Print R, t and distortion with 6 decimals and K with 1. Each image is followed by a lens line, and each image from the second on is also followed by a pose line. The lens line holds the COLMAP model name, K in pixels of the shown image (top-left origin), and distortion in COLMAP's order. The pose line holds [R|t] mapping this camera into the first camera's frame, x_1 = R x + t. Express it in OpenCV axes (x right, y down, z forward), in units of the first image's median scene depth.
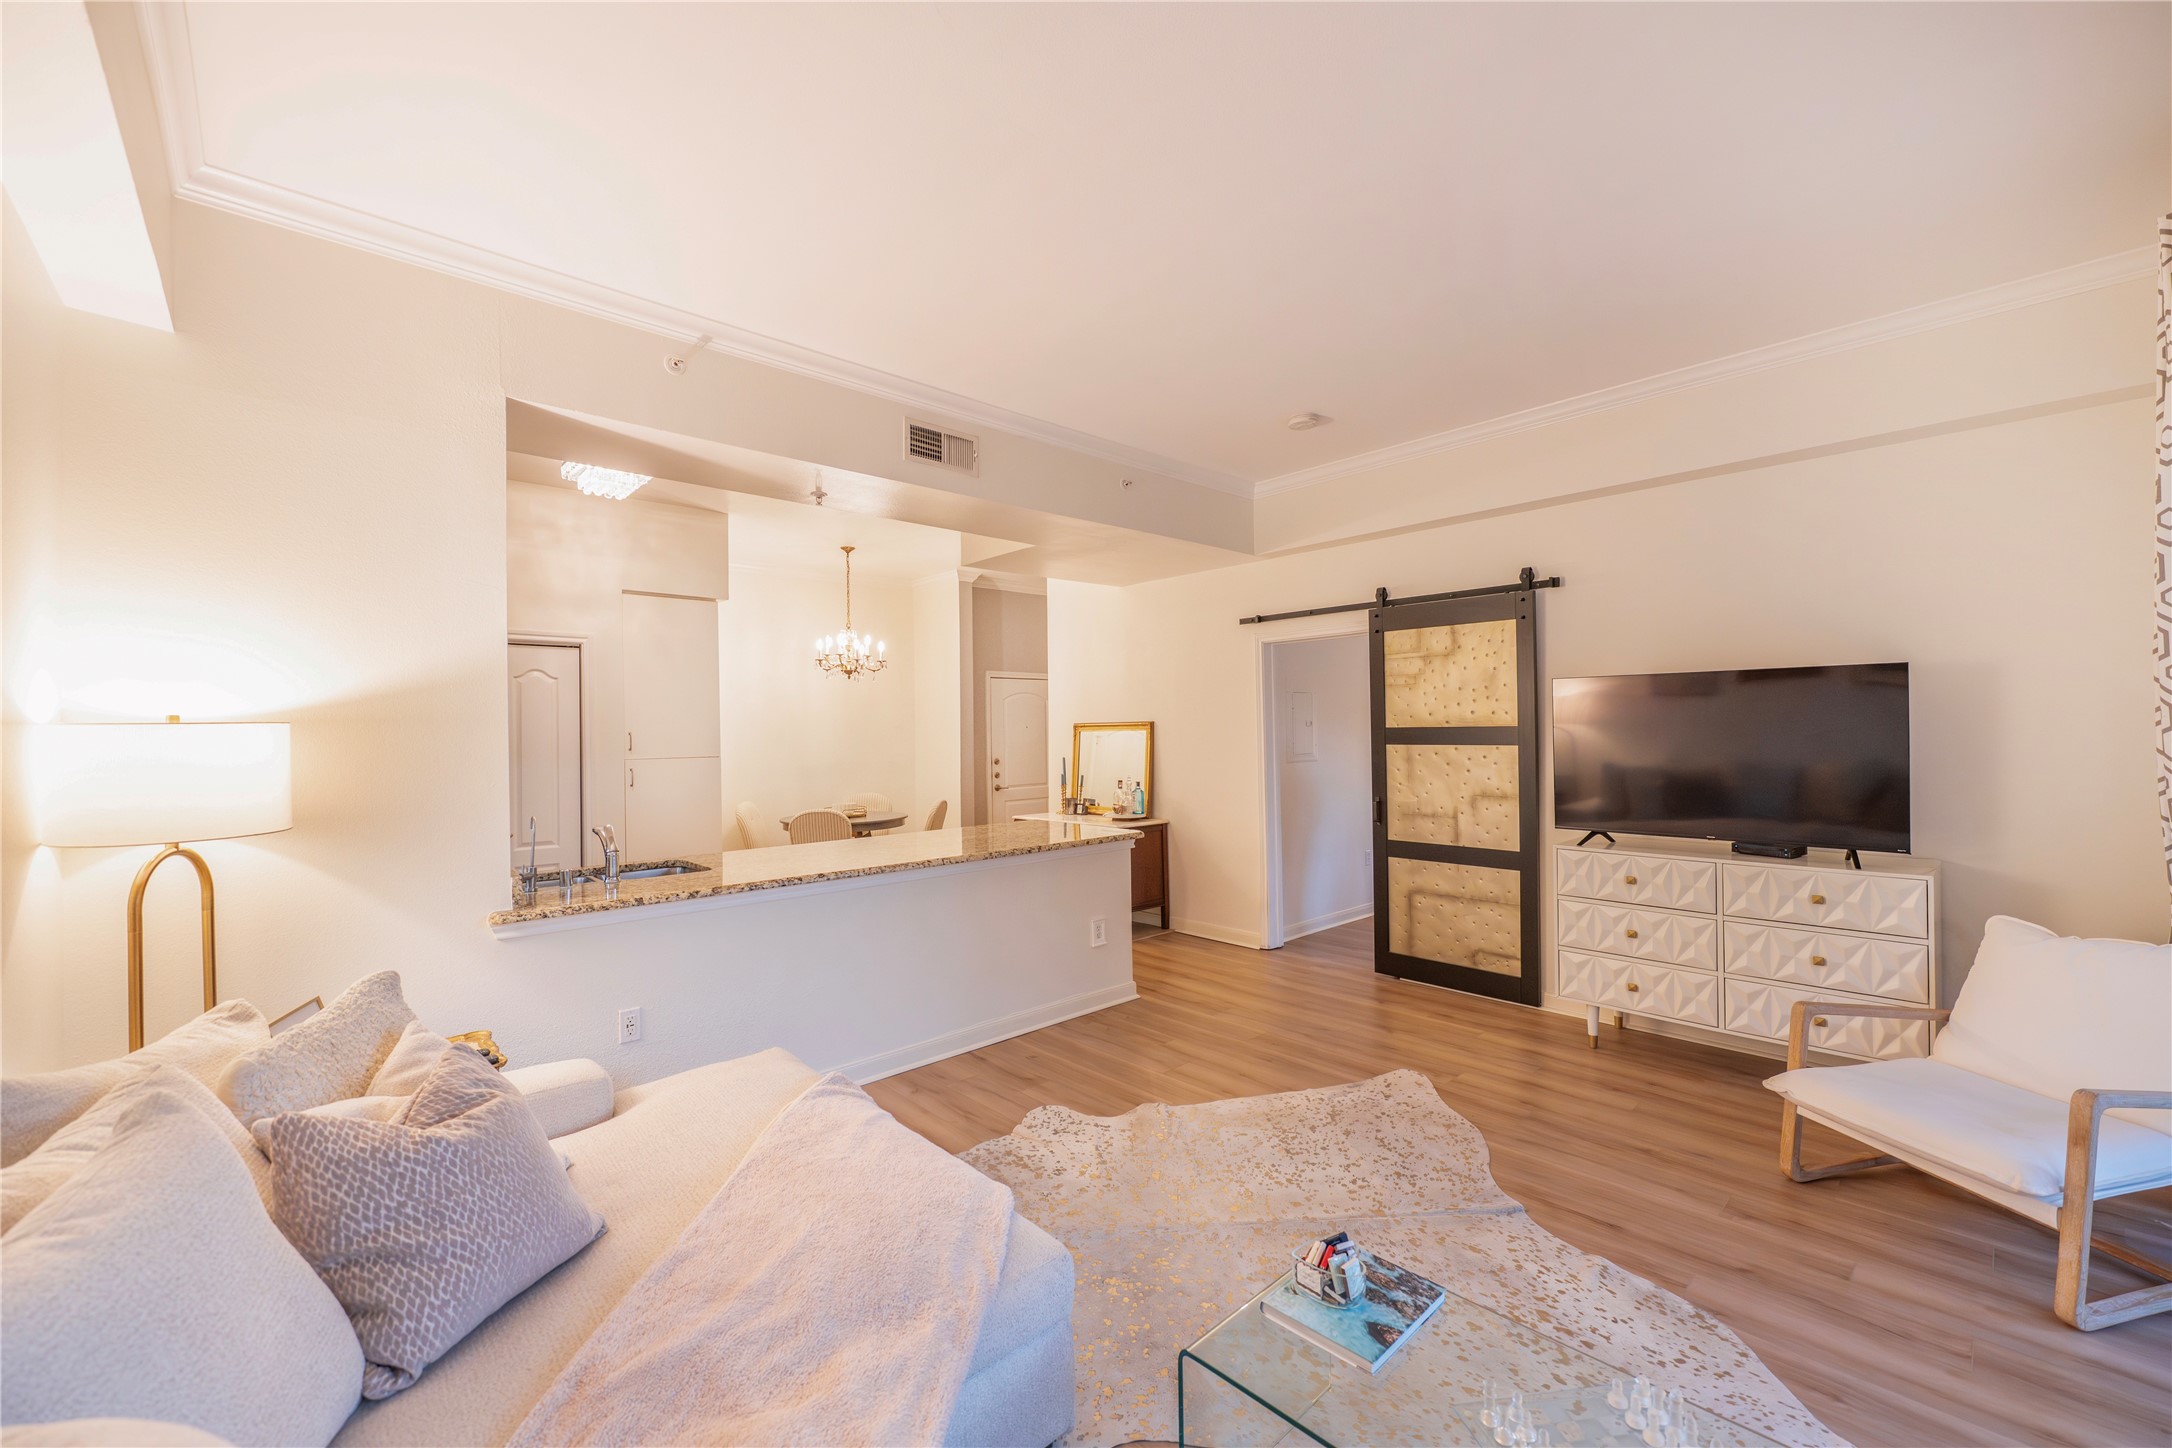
lens RADIAL K [[867.5, 0, 1086.0], [0, 867.5, 724.0], [0, 0, 1]] dist [-0.002236, -0.000010]
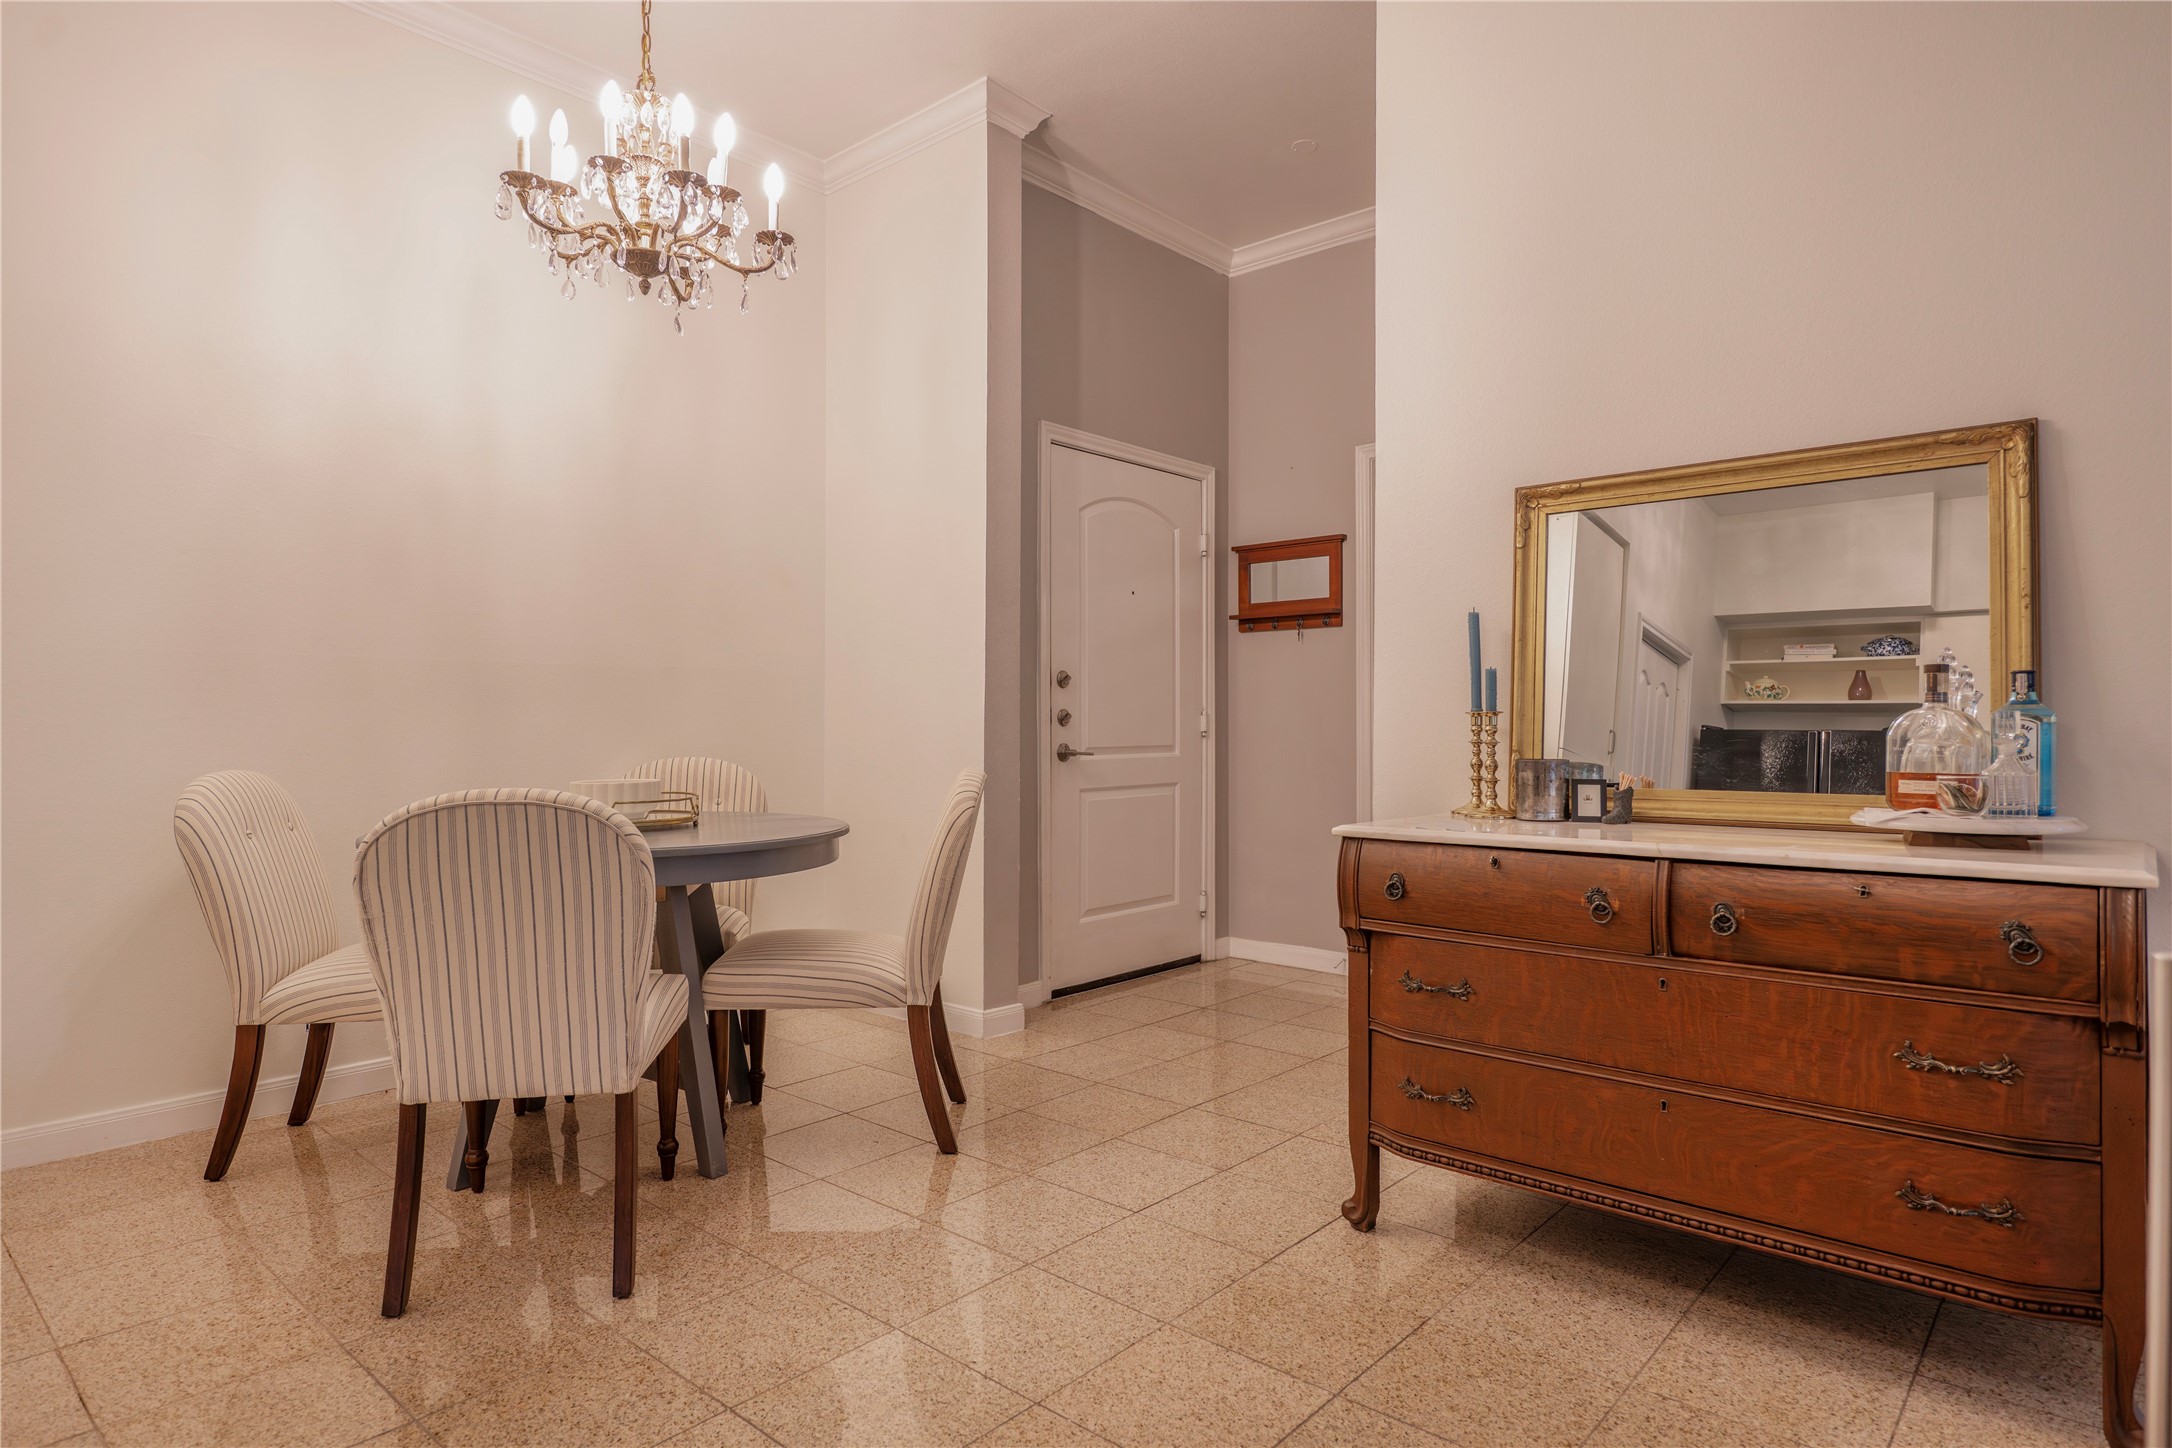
lens RADIAL K [[1126.1, 0, 1077.3], [0, 1126.1, 716.8], [0, 0, 1]] dist [0.000424, 0.000158]
pose [[0.992557, 0.018952, 0.120300, -0.200374], [-0.018424, 0.999815, -0.005495, 0.080267], [-0.120382, 0.003238, 0.992722, 0.712032]]
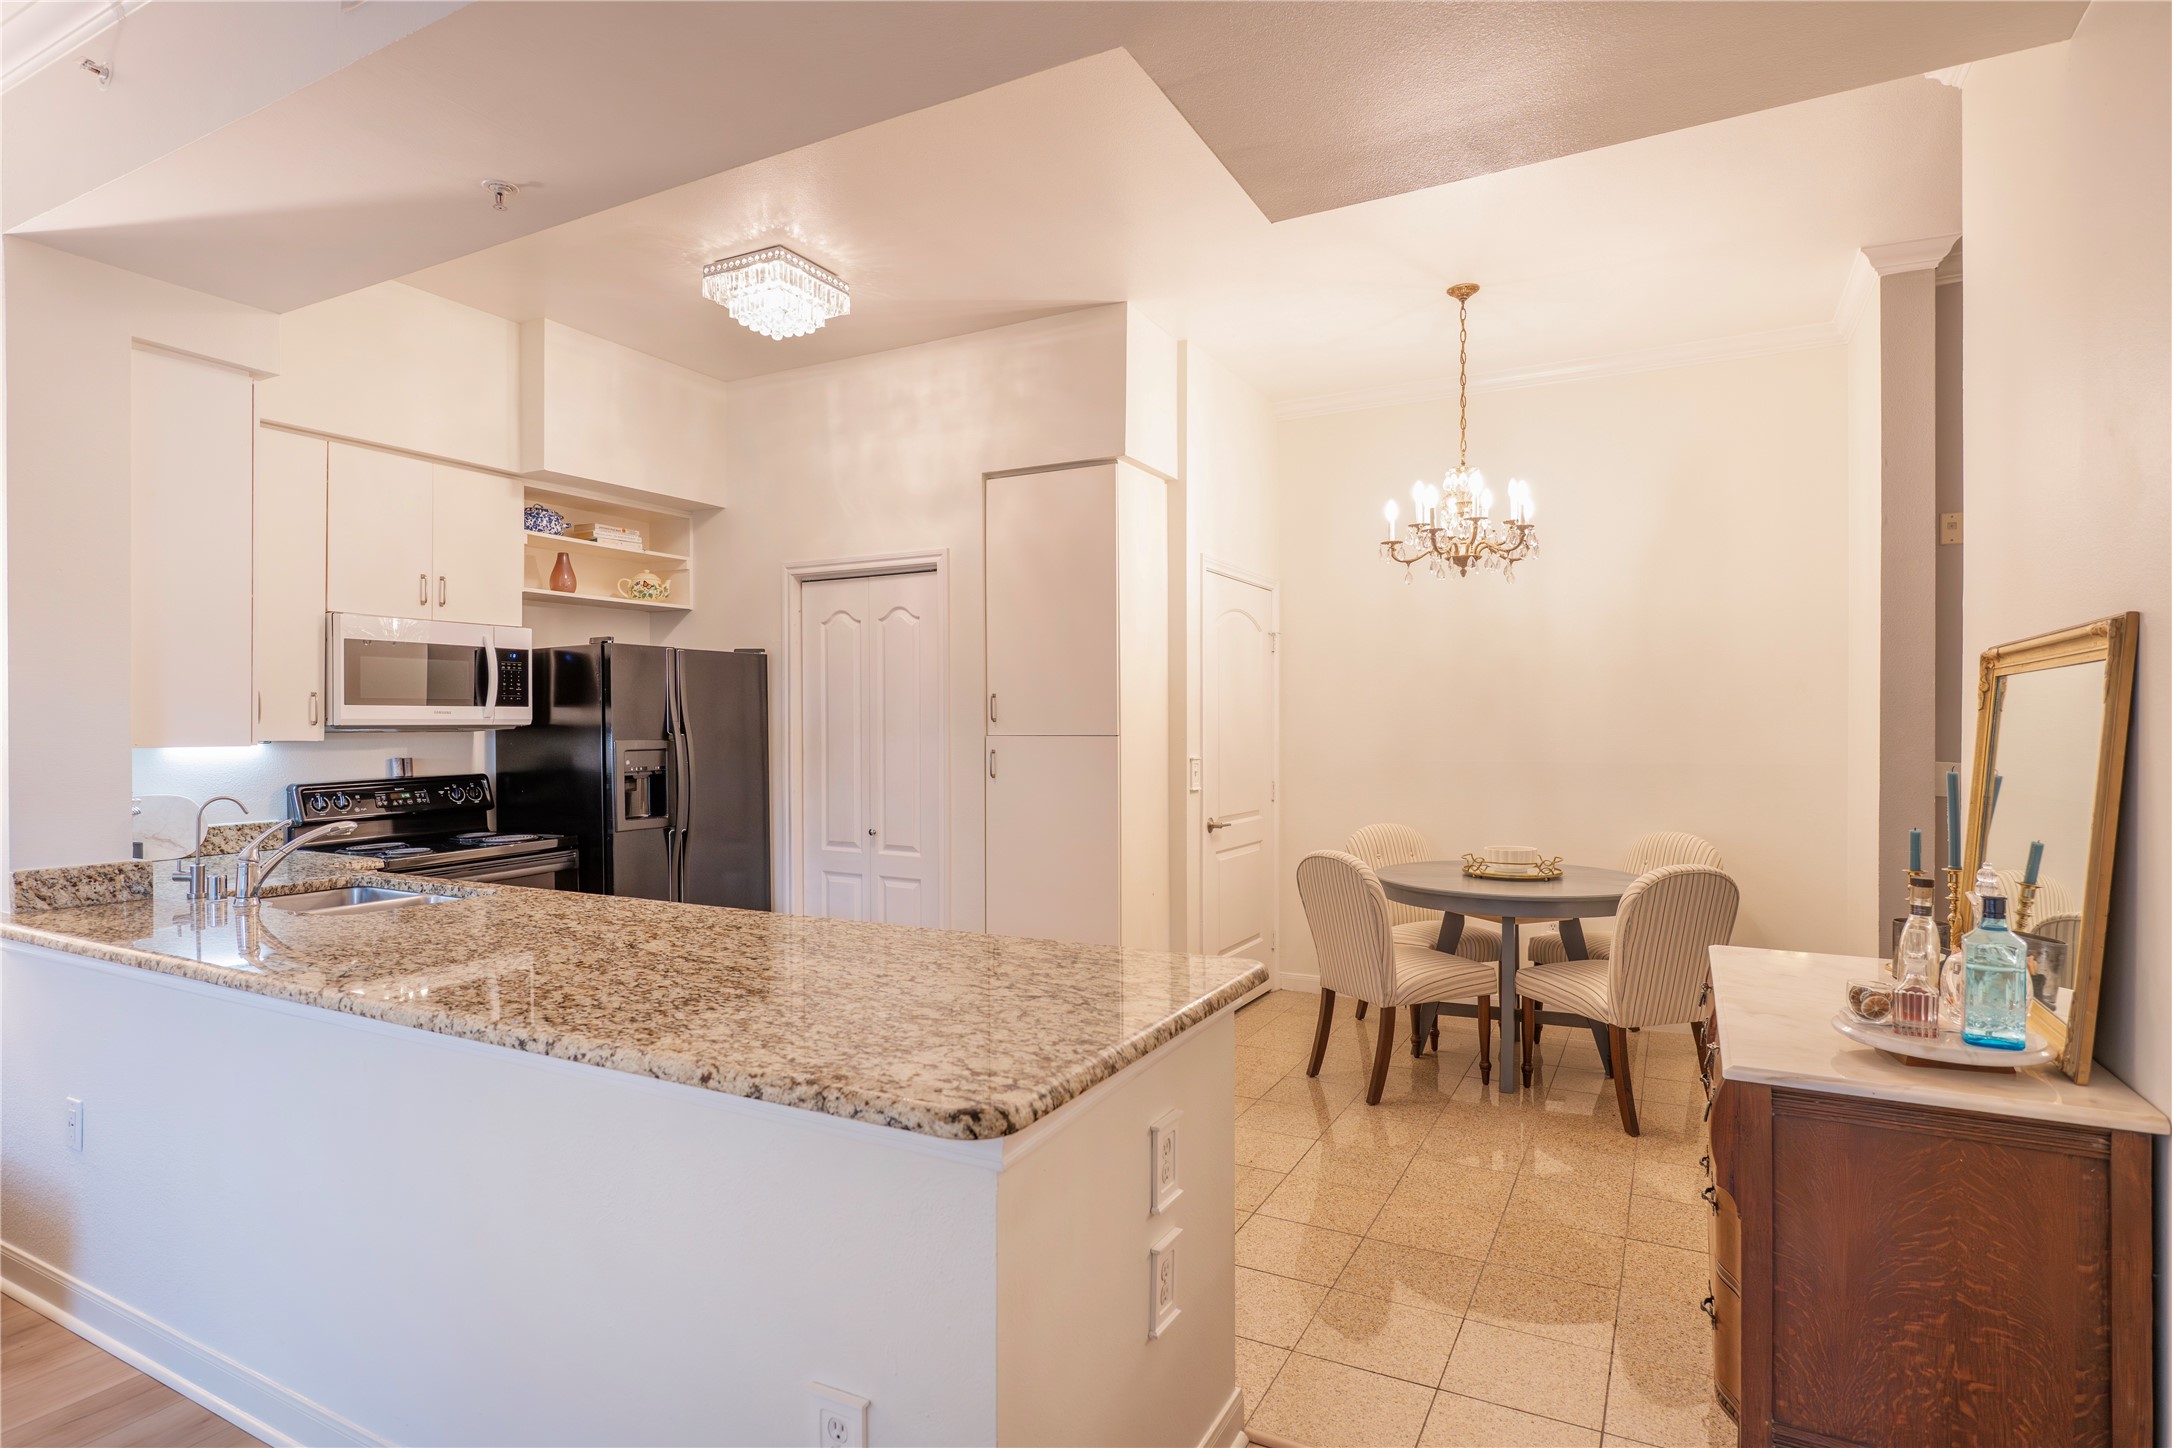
lens RADIAL K [[1126.1, 0, 1077.3], [0, 1126.1, 716.8], [0, 0, 1]] dist [0.000424, 0.000158]
pose [[0.323500, 0.005642, -0.946211, 0.241259], [0.006994, 0.999941, 0.008353, 0.017228], [0.946202, -0.009320, 0.323441, 0.672019]]
